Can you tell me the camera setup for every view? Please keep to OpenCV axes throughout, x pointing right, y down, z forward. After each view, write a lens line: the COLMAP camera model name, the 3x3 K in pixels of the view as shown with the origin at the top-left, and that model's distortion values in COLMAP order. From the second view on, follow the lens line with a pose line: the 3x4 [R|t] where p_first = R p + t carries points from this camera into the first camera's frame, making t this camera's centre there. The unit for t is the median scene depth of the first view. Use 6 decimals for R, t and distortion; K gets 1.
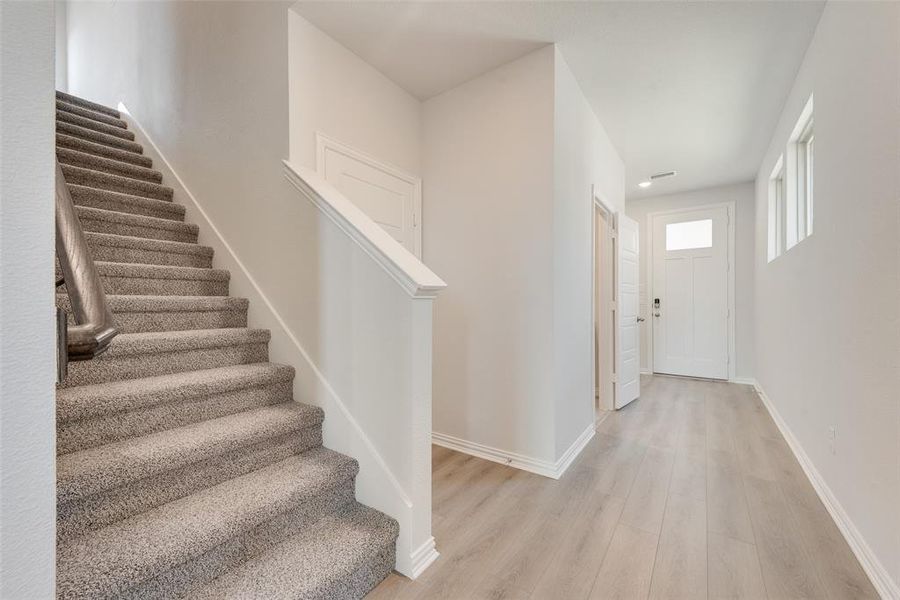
lens RADIAL K [[365.7, 0, 450.0], [0, 365.7, 302.2], [0, 0, 1]] dist [-0.002457, -0.000403]
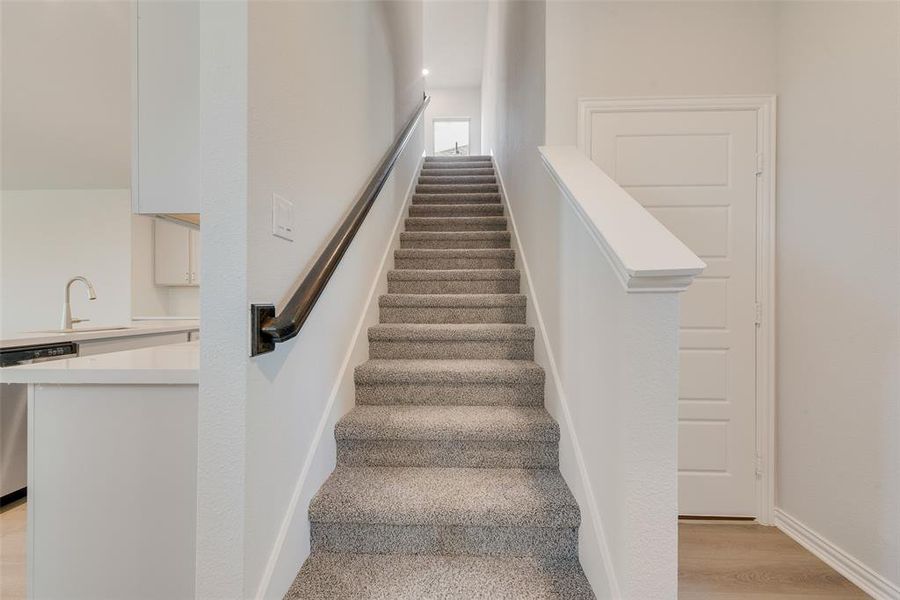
lens RADIAL K [[354.9, 0, 451.0], [0, 354.9, 300.8], [0, 0, 1]] dist [0.002500, -0.000338]
pose [[0.532898, -0.002568, -0.846176, 0.203298], [0.005630, 0.999984, 0.000512, 0.003286], [0.846161, -0.005037, 0.532904, 0.348811]]
